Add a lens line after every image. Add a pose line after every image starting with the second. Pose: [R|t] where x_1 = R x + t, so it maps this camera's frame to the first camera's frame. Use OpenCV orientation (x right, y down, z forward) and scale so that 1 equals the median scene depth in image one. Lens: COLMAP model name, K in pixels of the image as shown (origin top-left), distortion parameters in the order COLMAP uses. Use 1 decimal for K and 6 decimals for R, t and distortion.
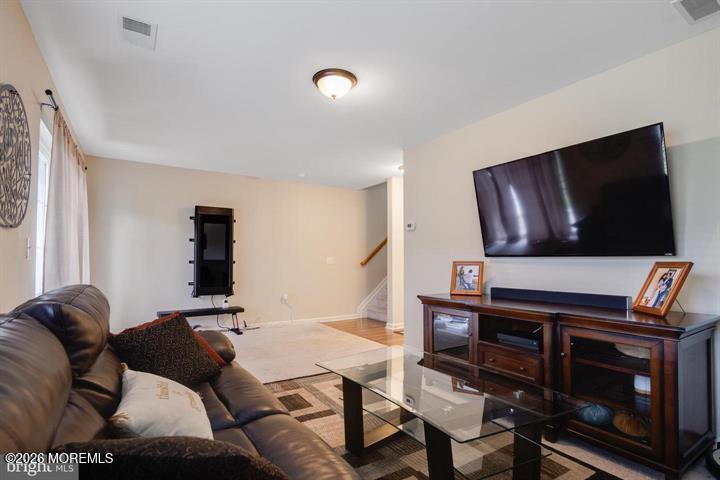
lens RADIAL K [[350.4, 0, 358.5], [0, 350.4, 244.6], [0, 0, 1]] dist [-0.021815, -0.000368]
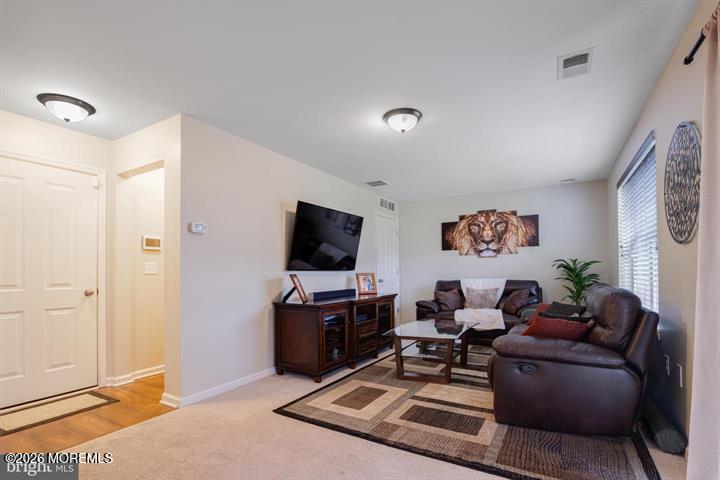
lens RADIAL K [[343.7, 0, 359.6], [0, 343.7, 272.7], [0, 0, 1]] dist [-0.003436, -0.000382]
pose [[-0.445461, -0.015043, 0.895175, -0.947850], [-0.035185, 0.999381, -0.000715, 0.037964], [-0.894610, -0.031815, -0.445715, 1.514057]]
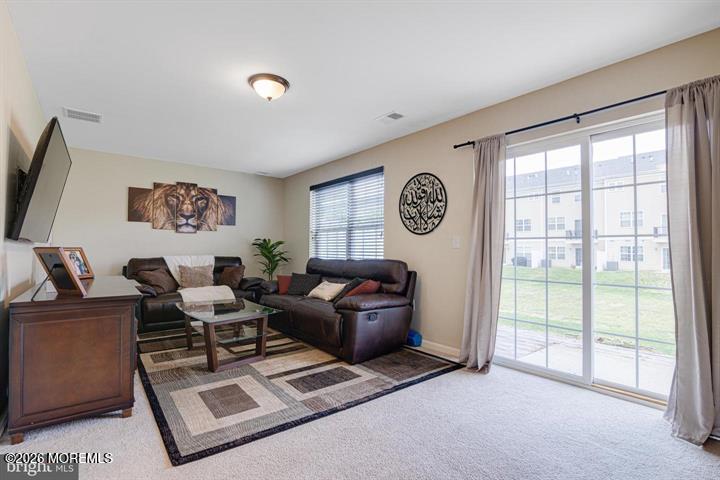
lens RADIAL K [[350.4, 0, 358.5], [0, 350.4, 244.6], [0, 0, 1]] dist [-0.021815, -0.000368]
pose [[-0.993619, -0.023211, -0.110377, -0.208992], [-0.016952, 0.998212, -0.057311, 0.078164], [0.111510, -0.055074, -0.992236, 1.960156]]
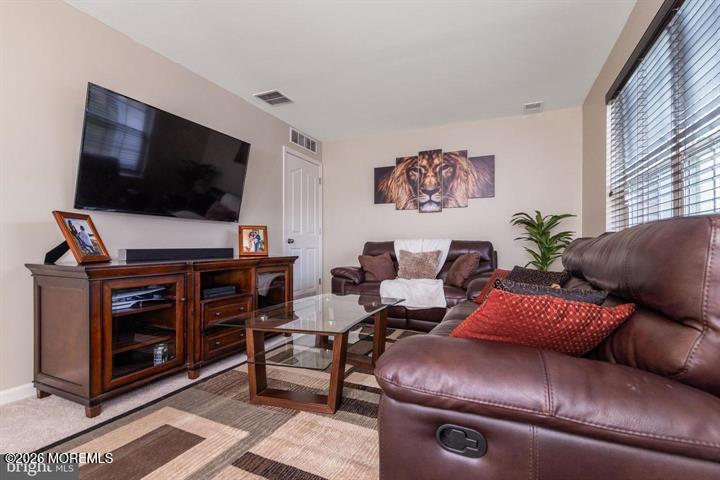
lens RADIAL K [[332.8, 0, 365.1], [0, 332.8, 249.7], [0, 0, 1]] dist [-0.001154, -0.000208]
pose [[-0.548705, -0.030630, 0.835455, -0.572363], [-0.050515, 0.998717, 0.003439, 0.097430], [-0.834488, -0.040316, -0.549549, 1.006333]]
